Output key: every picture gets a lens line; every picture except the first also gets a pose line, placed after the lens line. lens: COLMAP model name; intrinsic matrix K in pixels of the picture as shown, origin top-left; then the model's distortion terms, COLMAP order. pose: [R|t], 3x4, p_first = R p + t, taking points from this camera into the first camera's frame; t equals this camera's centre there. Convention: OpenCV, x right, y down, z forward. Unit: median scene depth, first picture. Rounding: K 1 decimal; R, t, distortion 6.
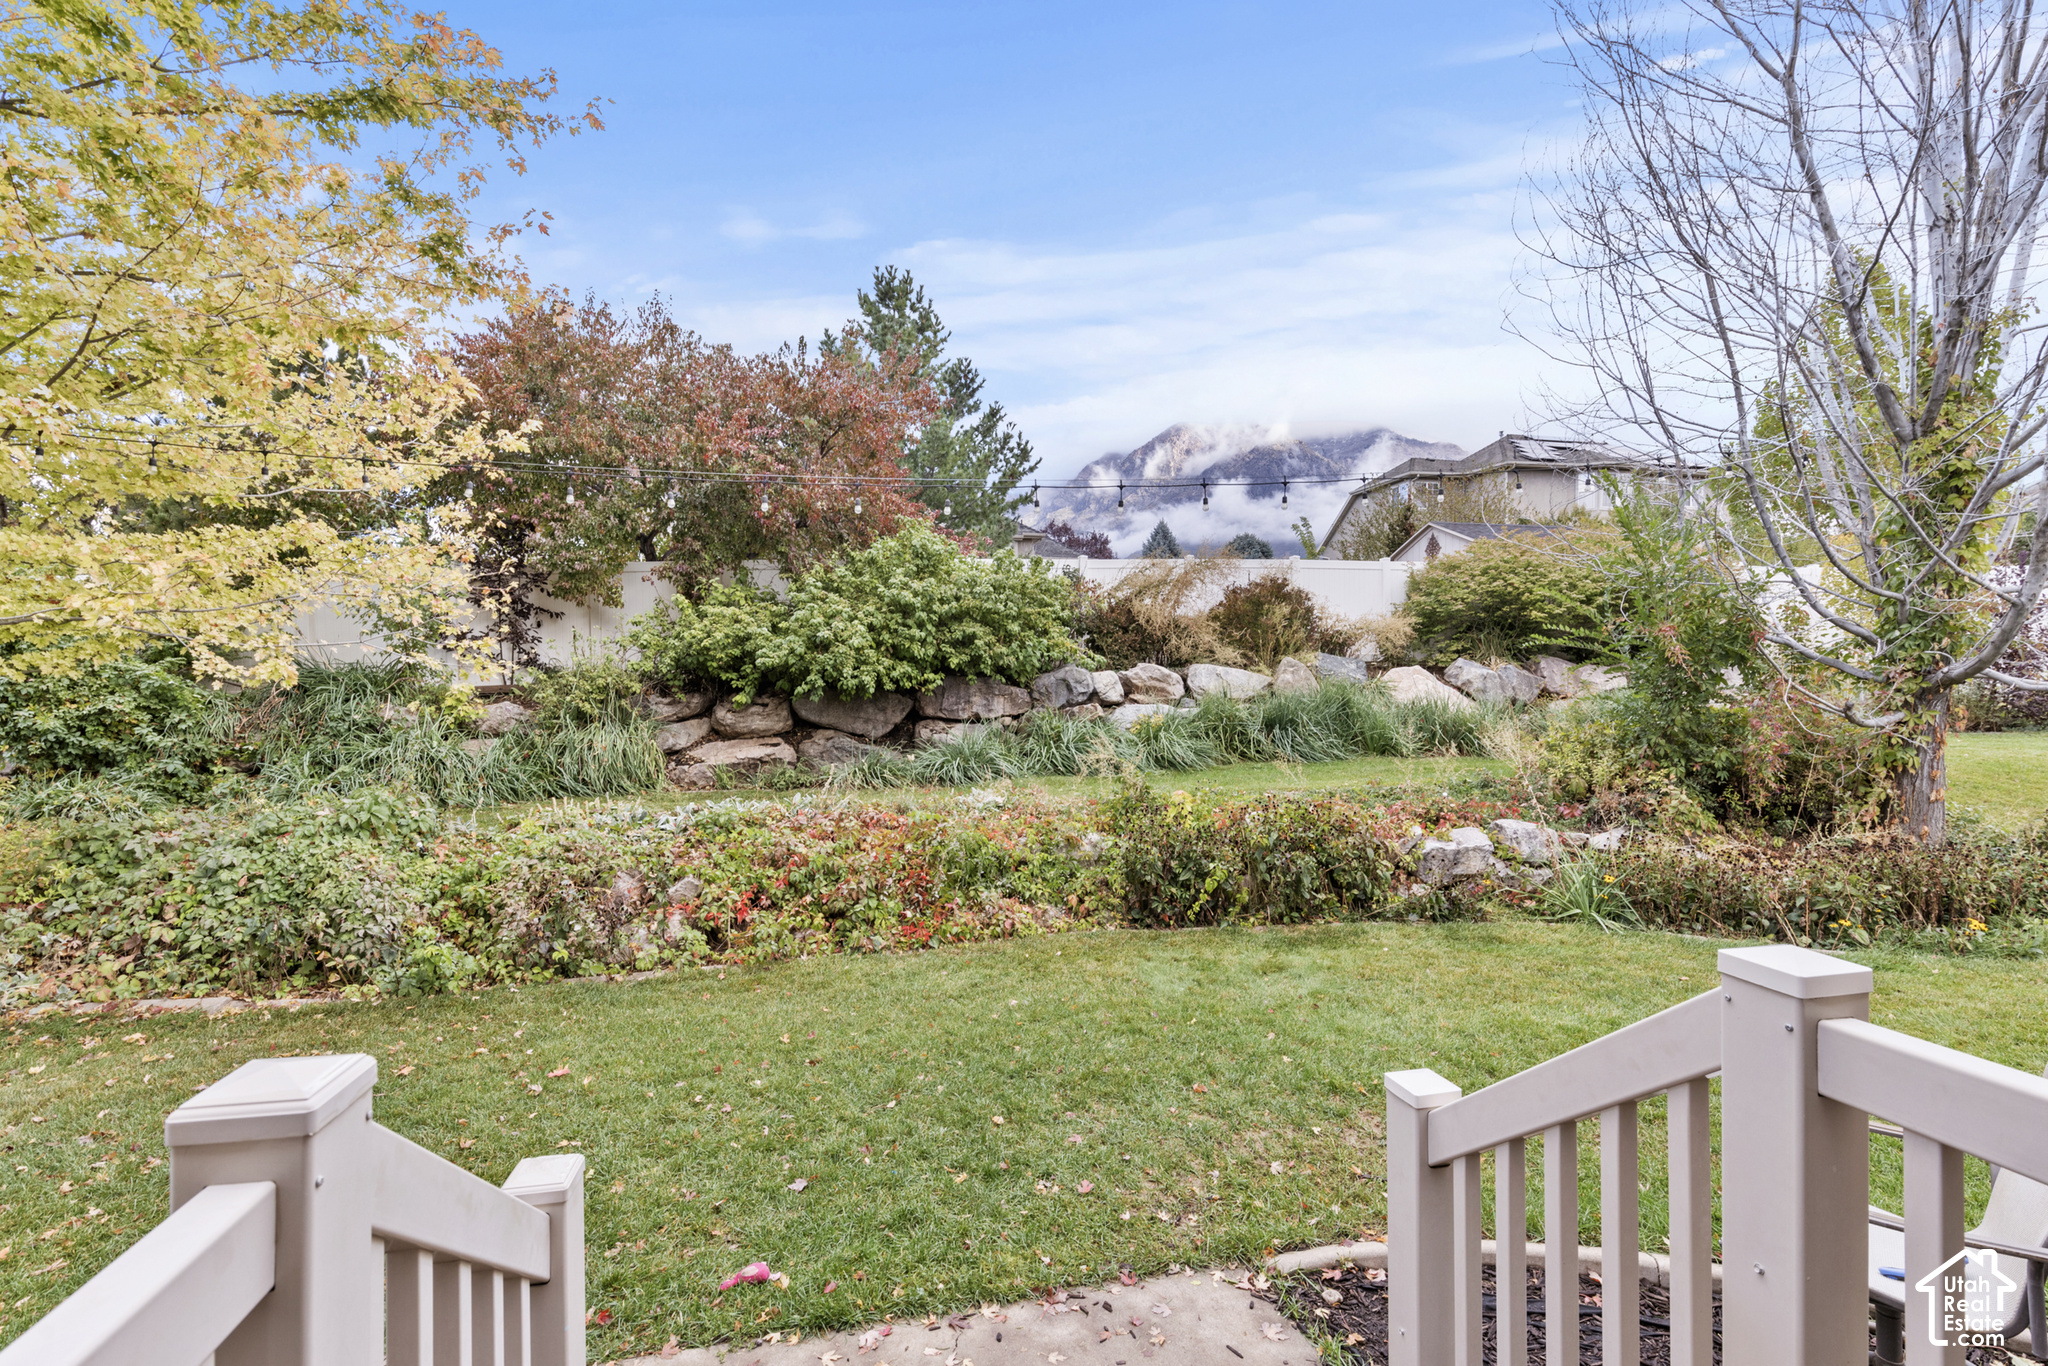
lens RADIAL K [[960.3, 0, 1018.4], [0, 960.3, 691.8], [0, 0, 1]] dist [0.006387, -0.003245]
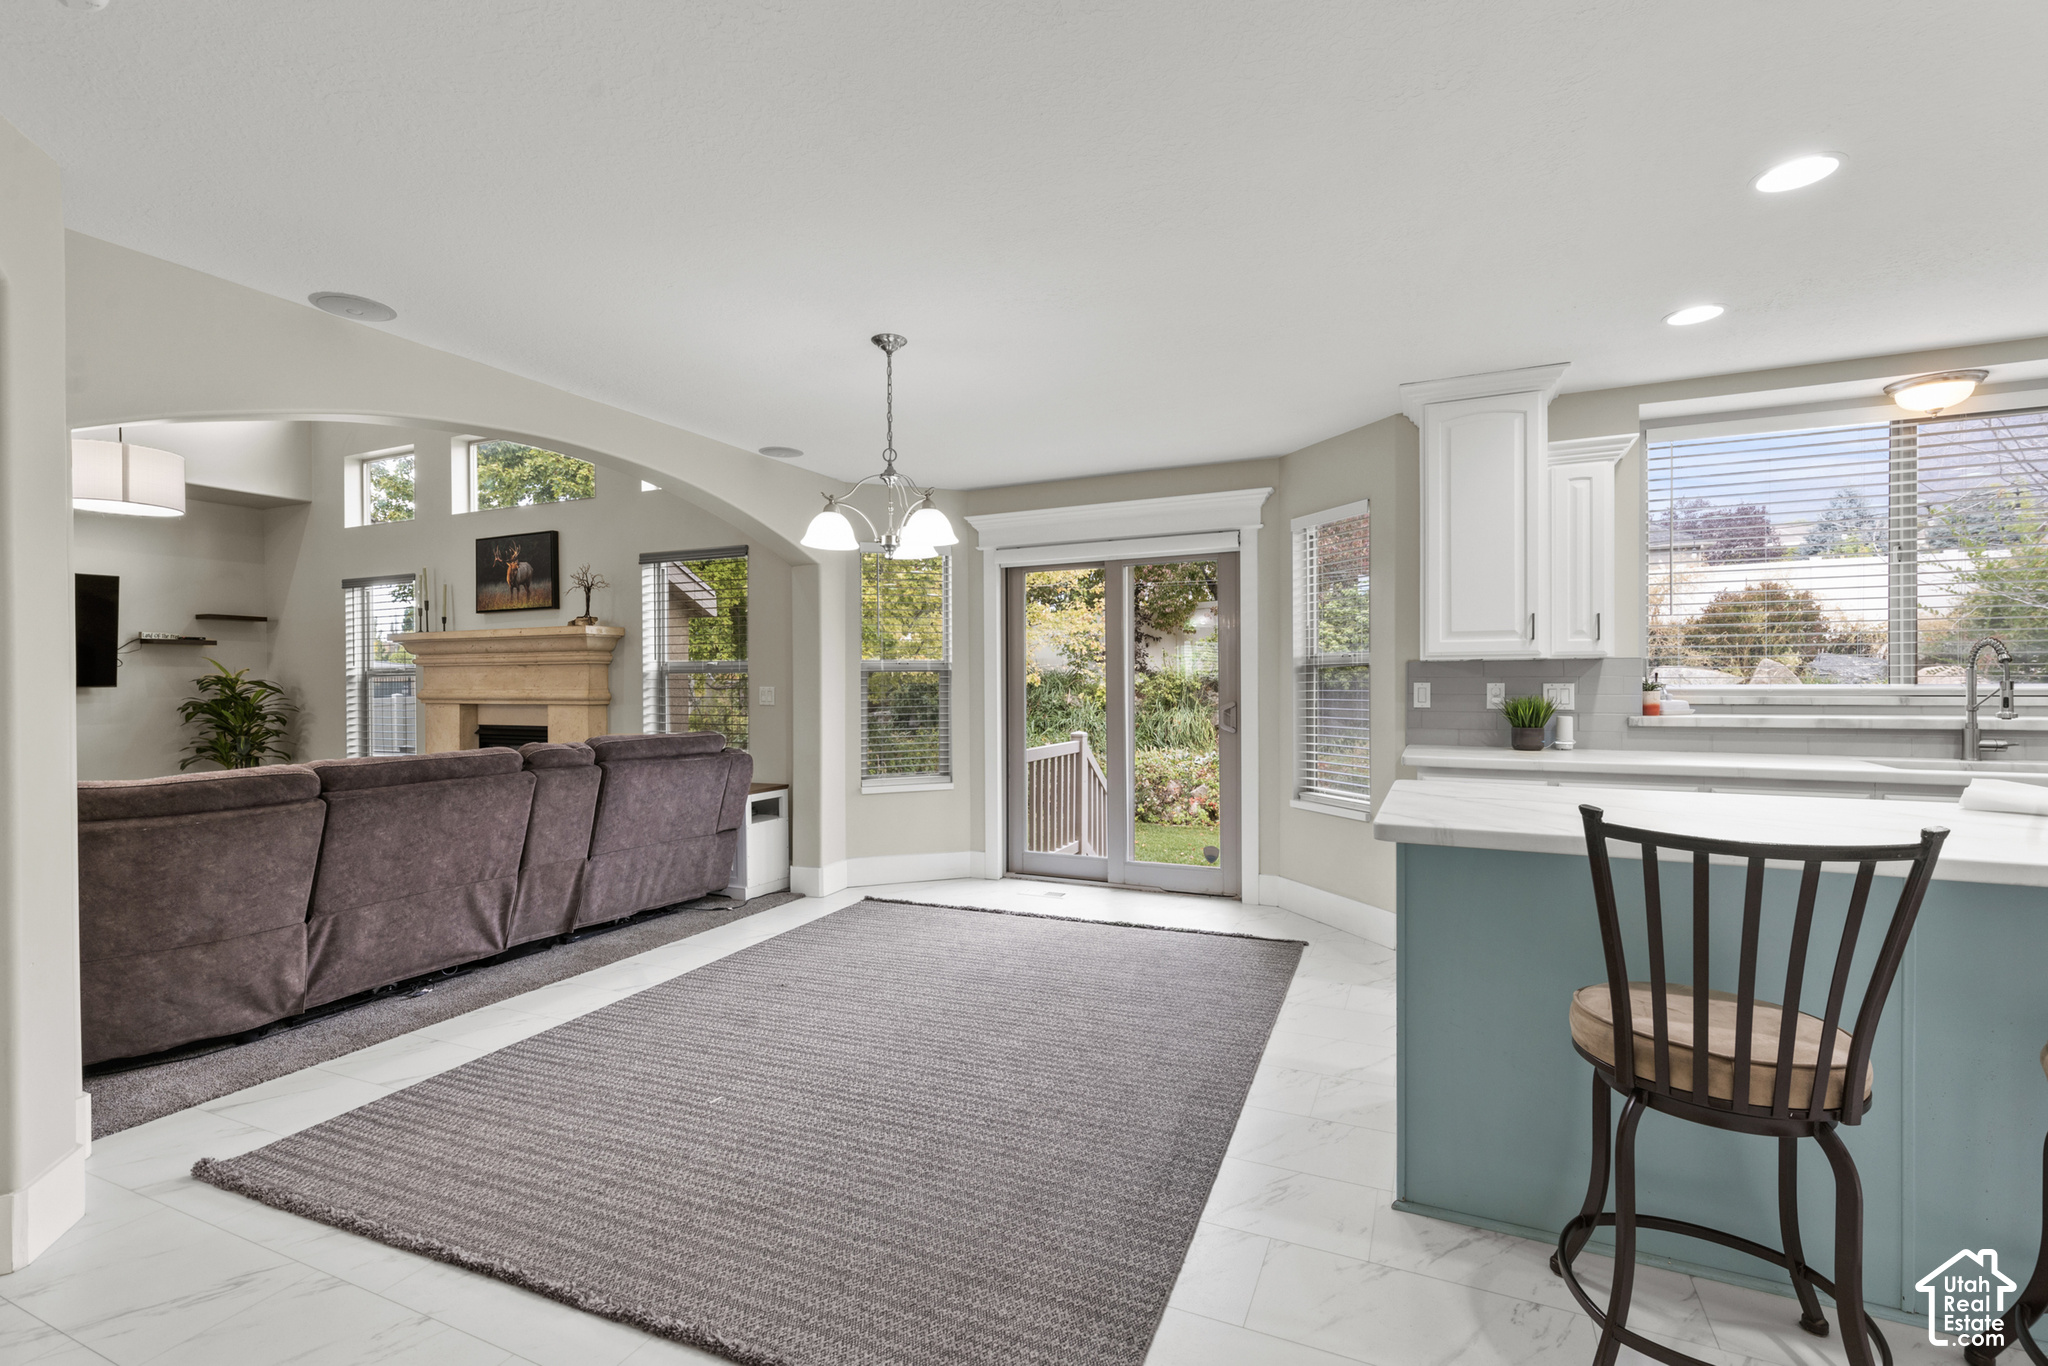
lens RADIAL K [[904.7, 0, 1014.8], [0, 904.7, 690.4], [0, 0, 1]] dist [0.004988, 0.000525]
pose [[0.809091, 0.005619, -0.587656, 0.207557], [-0.003379, 0.999982, 0.004910, -0.002581], [0.587673, -0.001987, 0.809096, -0.345312]]
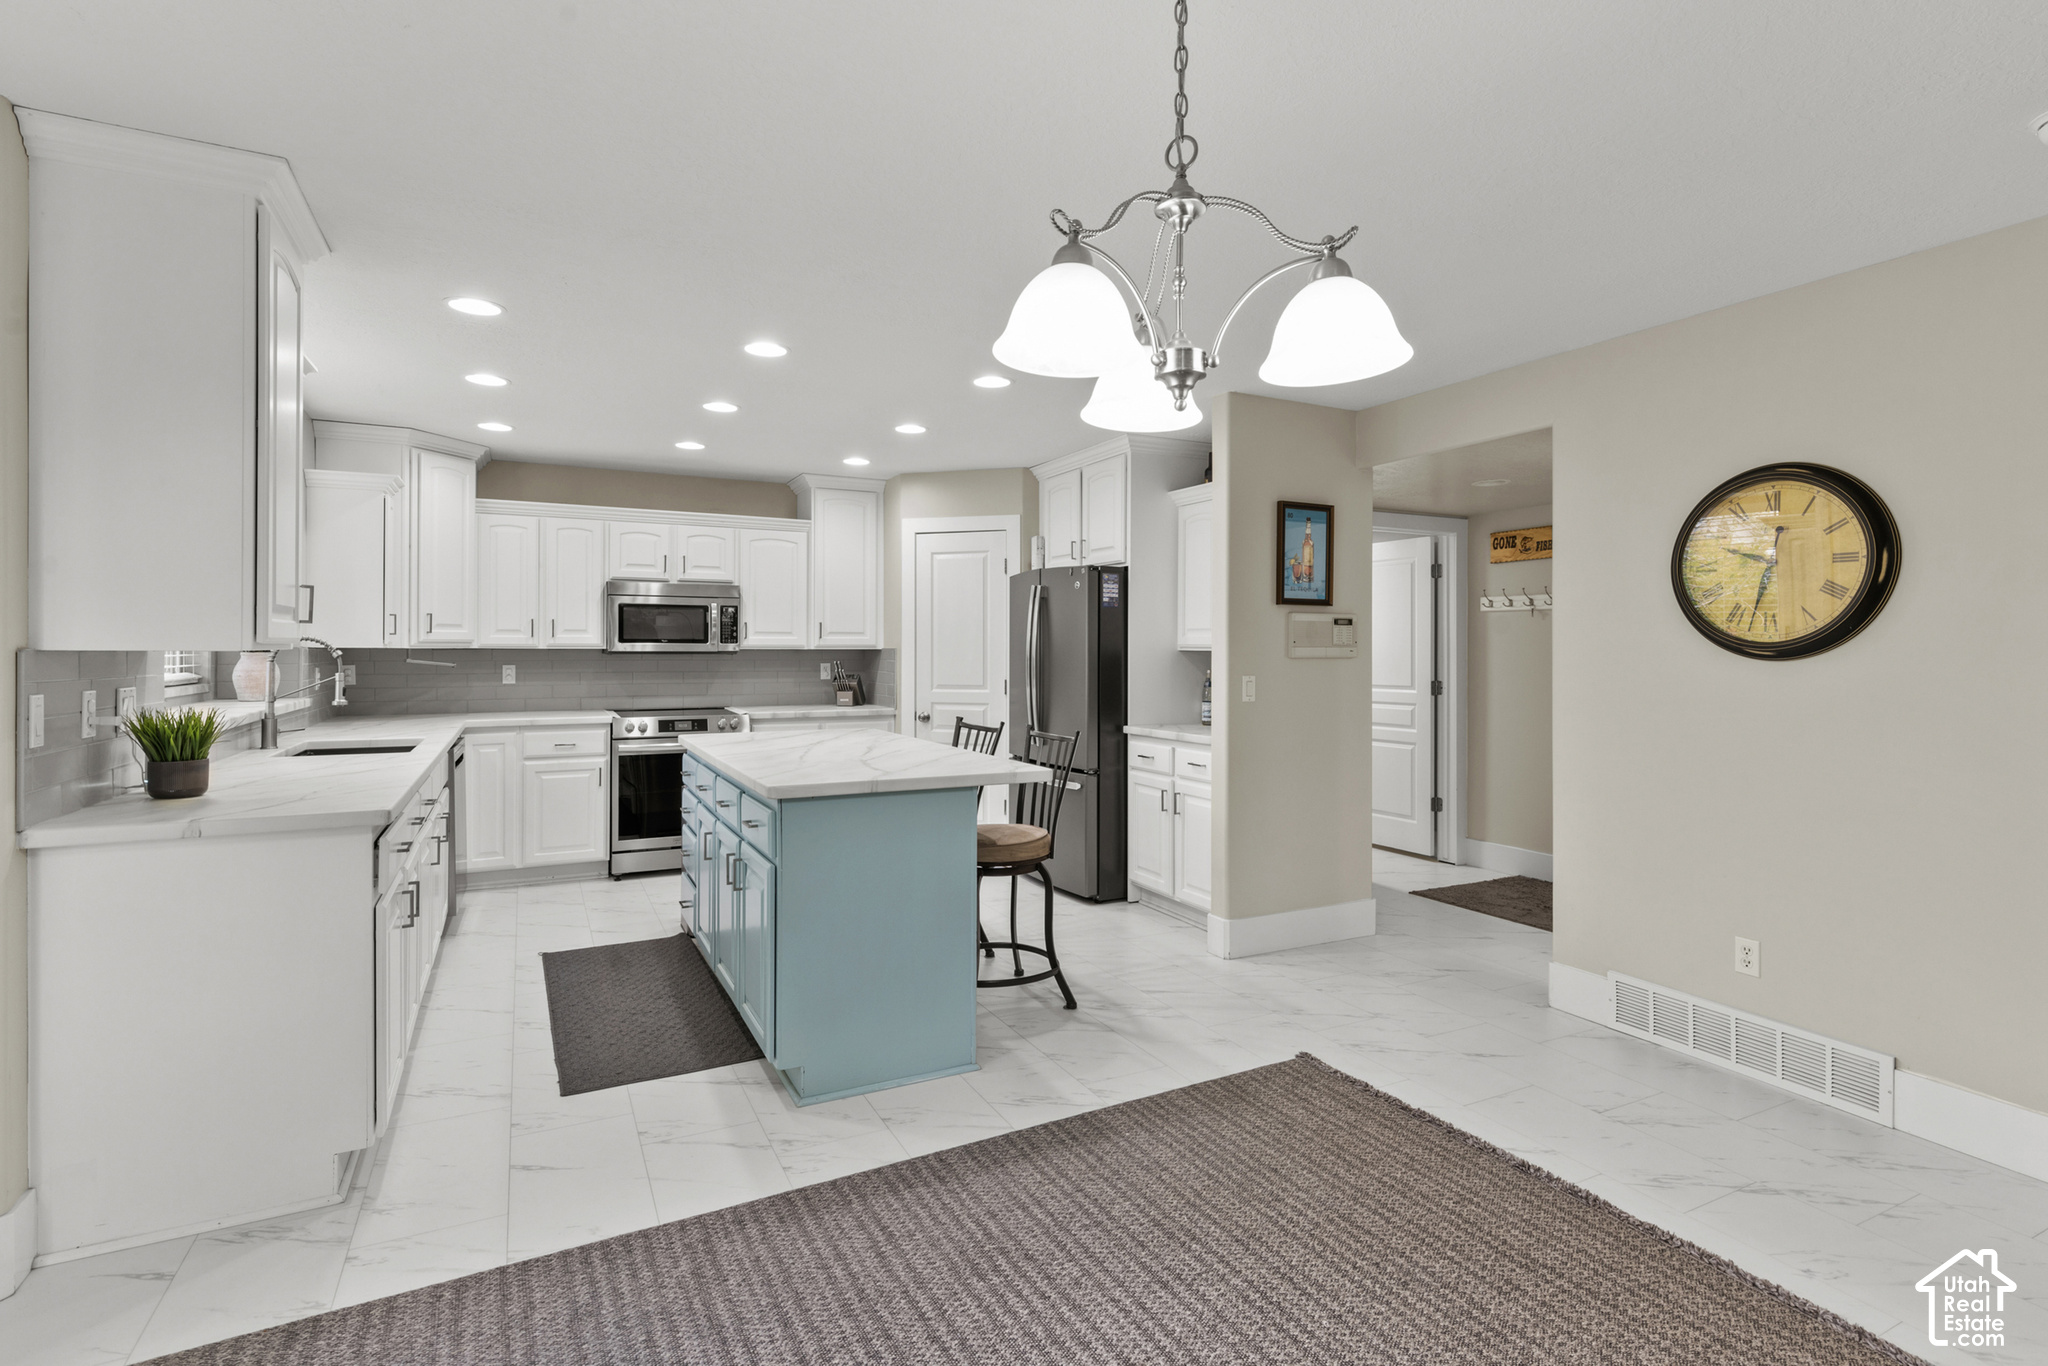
lens RADIAL K [[960.3, 0, 1014.4], [0, 960.3, 650.3], [0, 0, 1]] dist [0.006387, -0.003245]
pose [[-0.249128, -0.000348, 0.968470, -0.019652], [0.006319, 0.999978, 0.001985, -0.009606], [-0.968450, 0.006614, -0.249121, -0.158204]]
